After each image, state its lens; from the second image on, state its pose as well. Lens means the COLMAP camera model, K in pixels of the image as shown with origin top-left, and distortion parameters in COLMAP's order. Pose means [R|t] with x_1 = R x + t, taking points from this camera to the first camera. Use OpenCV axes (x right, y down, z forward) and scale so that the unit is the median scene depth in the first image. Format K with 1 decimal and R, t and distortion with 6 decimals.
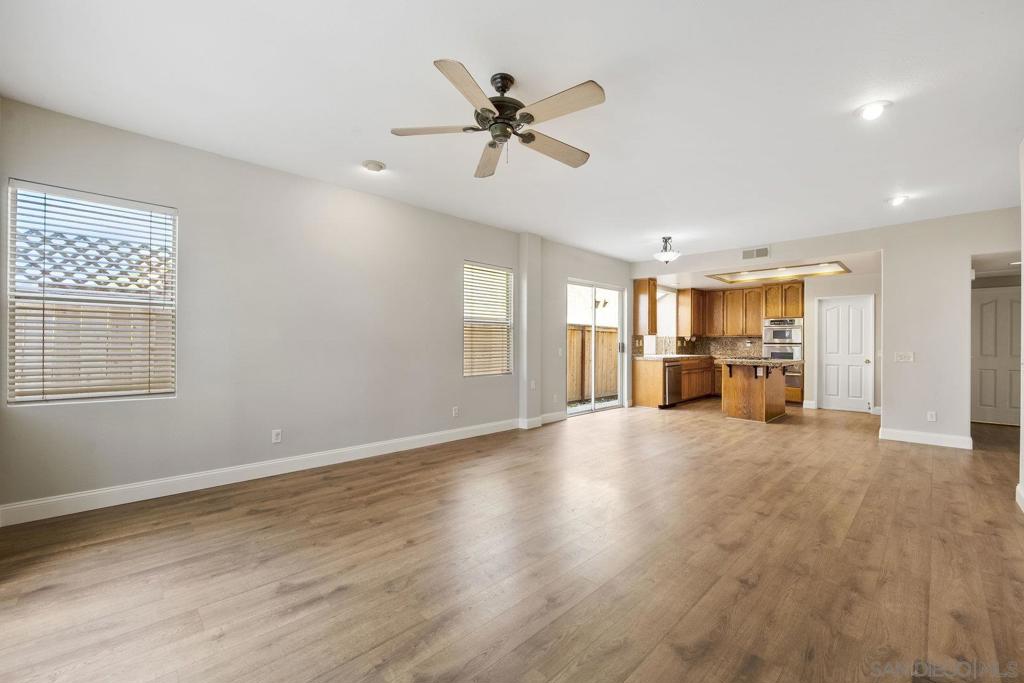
lens RADIAL K [[420.5, 0, 512.0], [0, 420.5, 341.5], [0, 0, 1]] dist [-0.001542, -0.000040]
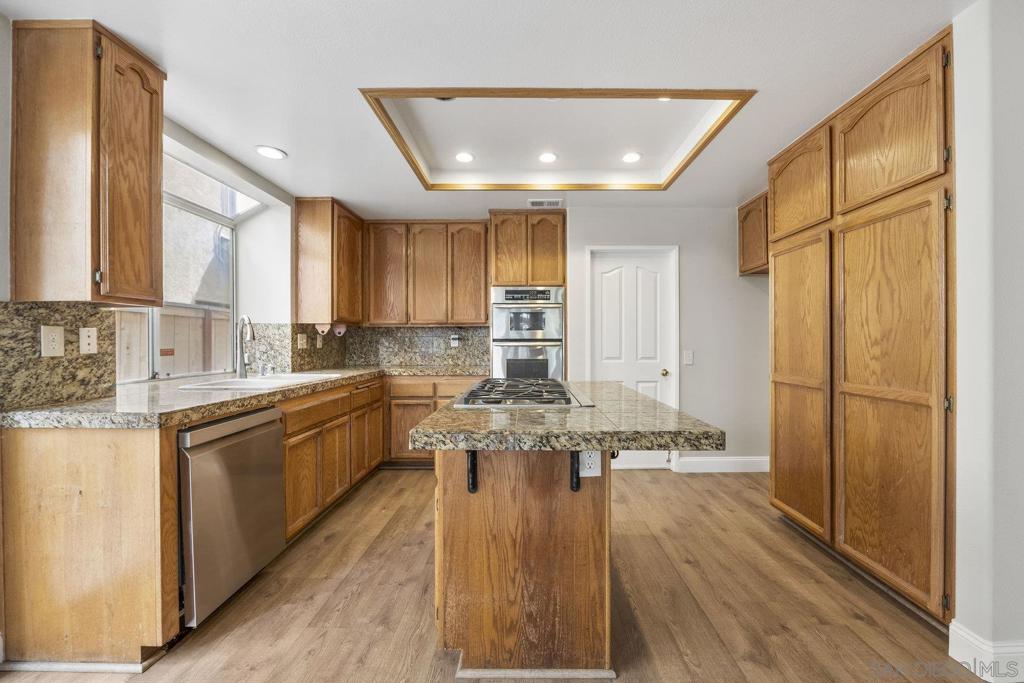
lens RADIAL K [[416.9, 0, 529.5], [0, 416.9, 340.2], [0, 0, 1]] dist [-0.002622, -0.000335]
pose [[0.700016, -0.005139, 0.714109, 0.314860], [0.002966, 0.999986, 0.004289, 0.002702], [-0.714121, -0.000884, 0.700022, 0.677668]]
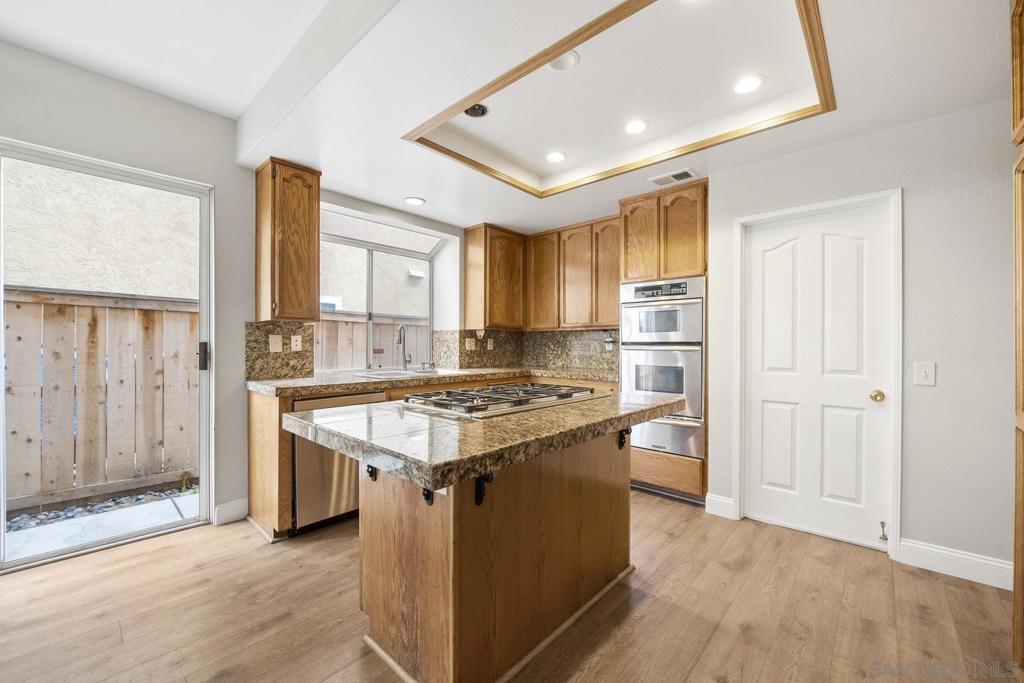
lens RADIAL K [[407.8, 0, 504.6], [0, 407.8, 344.3], [0, 0, 1]] dist [-0.002180, -0.000283]
pose [[0.998905, -0.003498, 0.046660, 0.482353], [0.003363, 0.999990, 0.002971, 0.003858], [-0.046670, -0.002811, 0.998906, 0.623159]]
